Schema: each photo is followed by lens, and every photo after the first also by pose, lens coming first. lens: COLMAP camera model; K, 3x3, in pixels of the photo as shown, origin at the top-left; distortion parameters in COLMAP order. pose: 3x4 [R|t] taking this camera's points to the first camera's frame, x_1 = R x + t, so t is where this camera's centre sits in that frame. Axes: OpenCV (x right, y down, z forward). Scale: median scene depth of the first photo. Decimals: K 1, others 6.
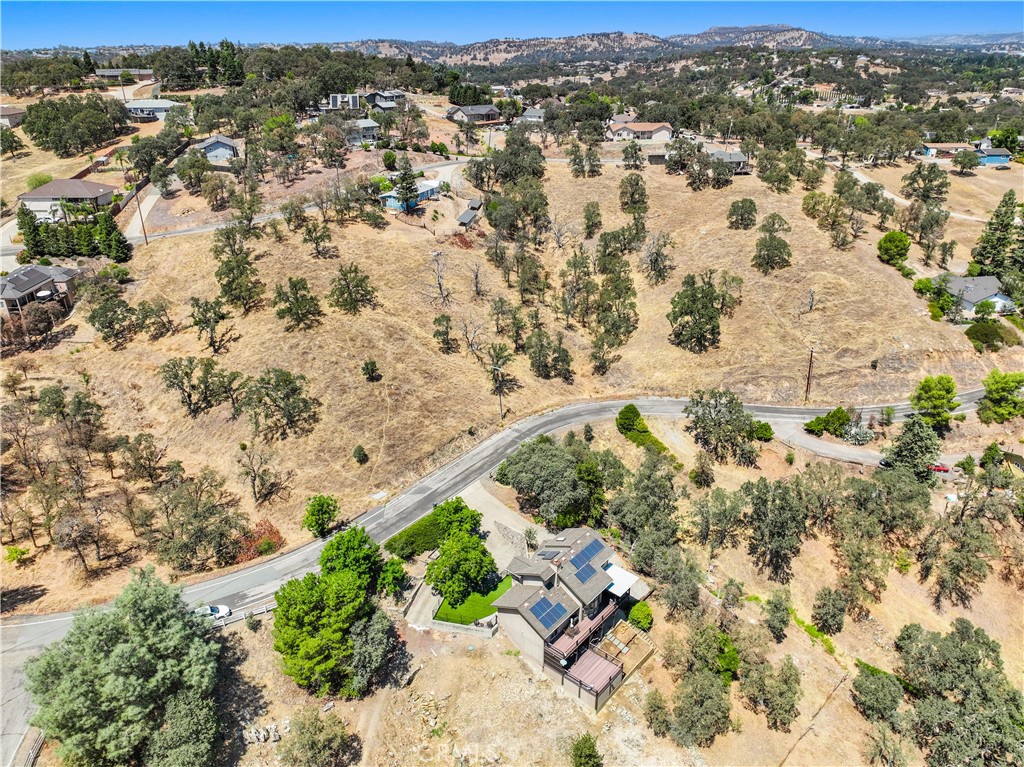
lens RADIAL K [[719.7, 0, 515.8], [0, 719.7, 381.7], [0, 0, 1]] dist [0.001516, -0.003630]
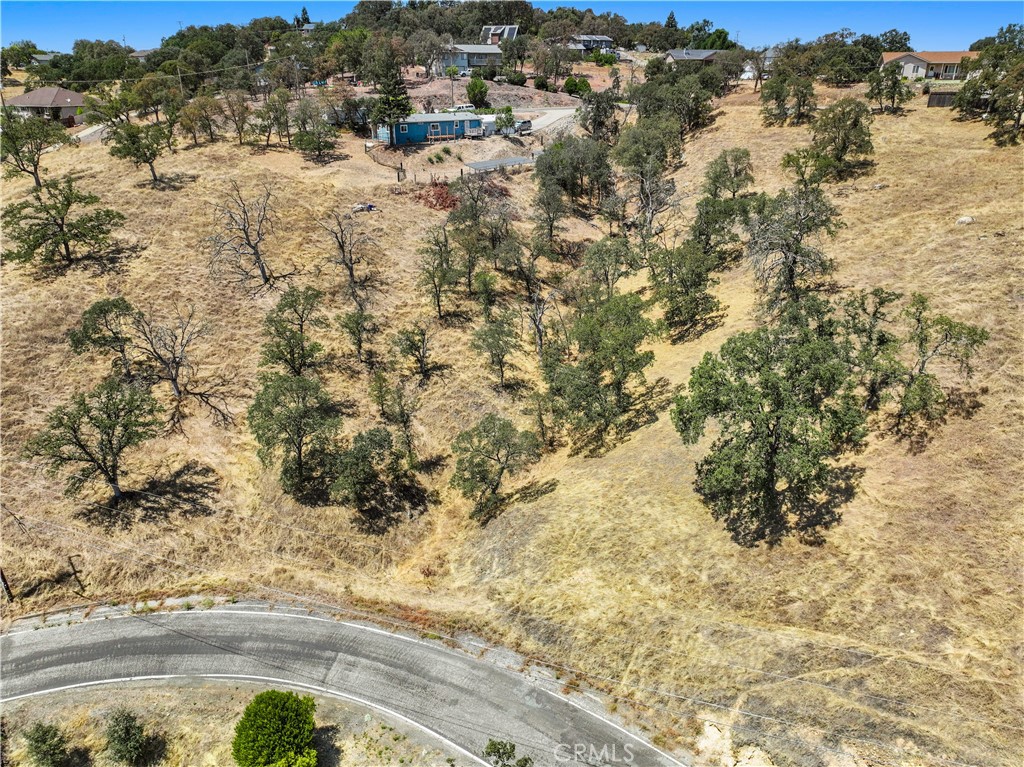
lens RADIAL K [[719.7, 0, 516.0], [0, 719.7, 382.0], [0, 0, 1]] dist [0.001516, -0.003630]
pose [[0.881430, 0.181670, -0.435978, 0.250565], [-0.200255, 0.979738, 0.003390, -0.076647], [0.427760, 0.084319, 0.899951, 0.587617]]
